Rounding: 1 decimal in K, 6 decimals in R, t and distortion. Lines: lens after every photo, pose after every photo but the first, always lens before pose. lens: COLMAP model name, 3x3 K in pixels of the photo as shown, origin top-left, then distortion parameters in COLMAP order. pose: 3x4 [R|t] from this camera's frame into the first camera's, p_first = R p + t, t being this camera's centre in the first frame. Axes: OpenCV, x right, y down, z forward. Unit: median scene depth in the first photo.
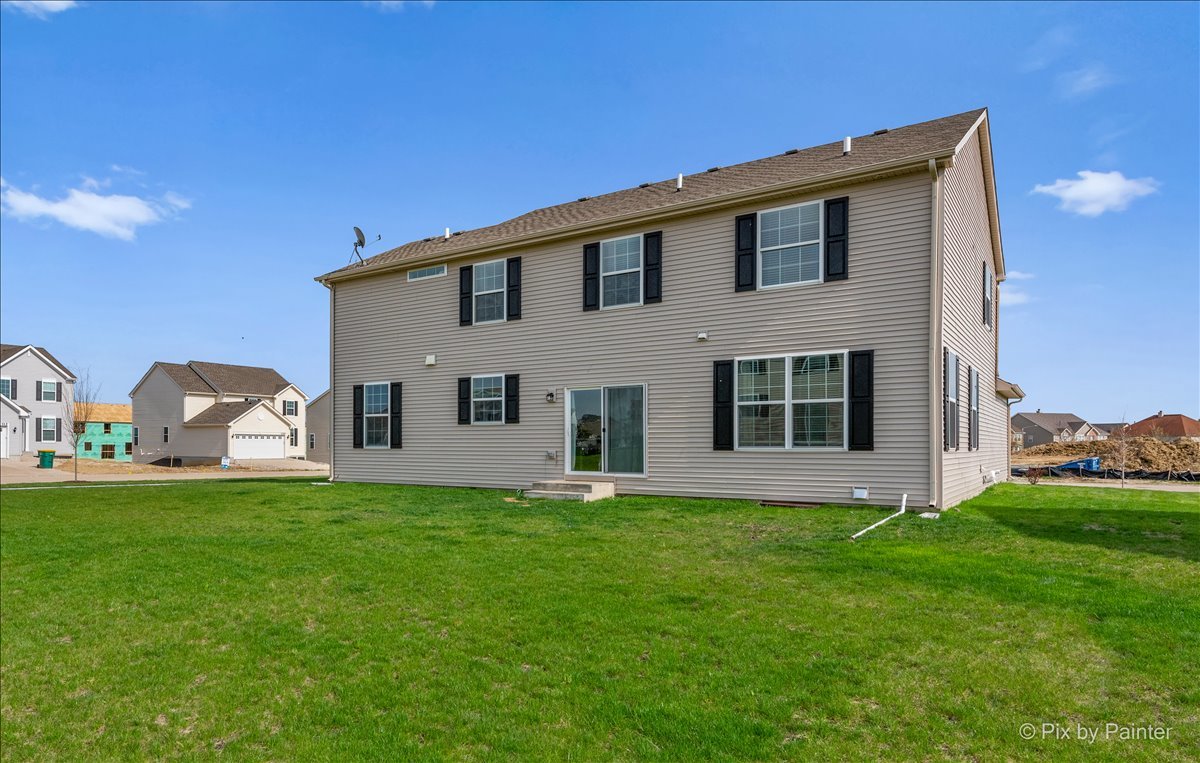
lens RADIAL K [[552.3, 0, 600.1], [0, 552.3, 381.3], [0, 0, 1]] dist [-0.000919, -0.000025]
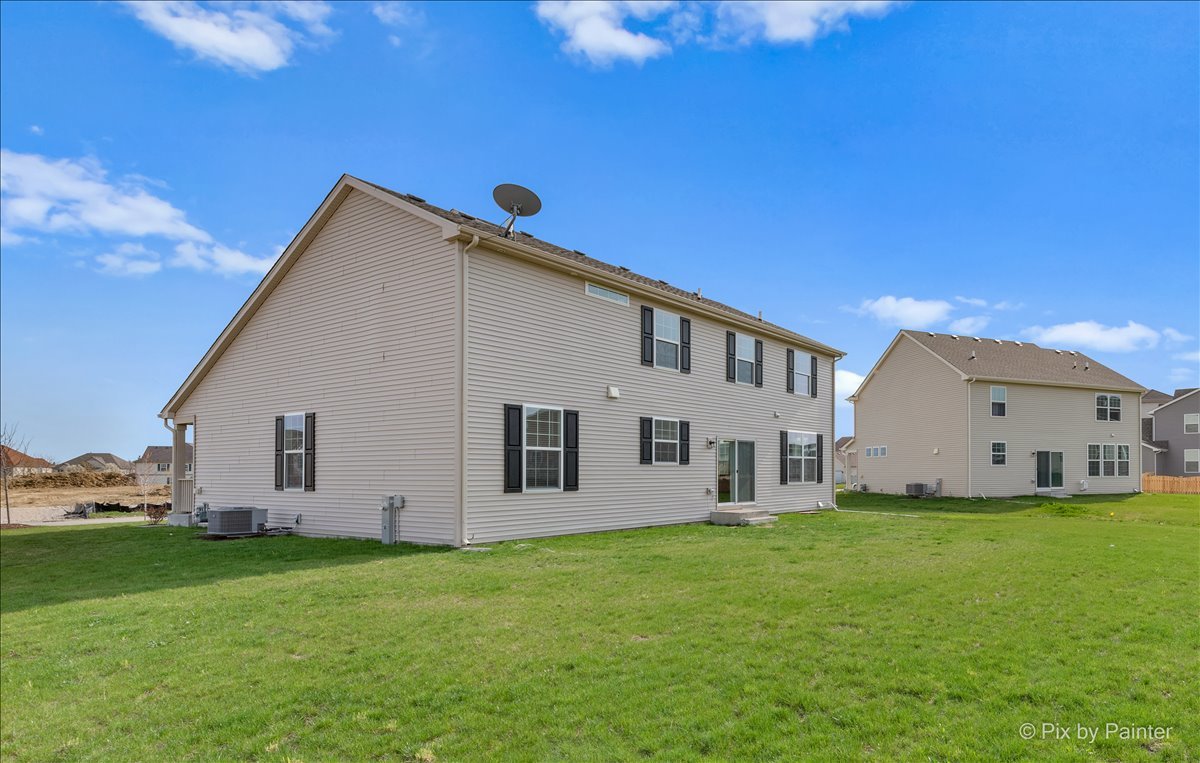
lens RADIAL K [[745.7, 0, 599.9], [0, 745.7, 381.1], [0, 0, 1]] dist [0.003437, 0.000113]
pose [[0.210053, 0.130568, 0.968932, -1.581010], [-0.088860, 0.989490, -0.114075, 0.089936], [-0.973644, -0.062138, 0.219447, 0.786278]]
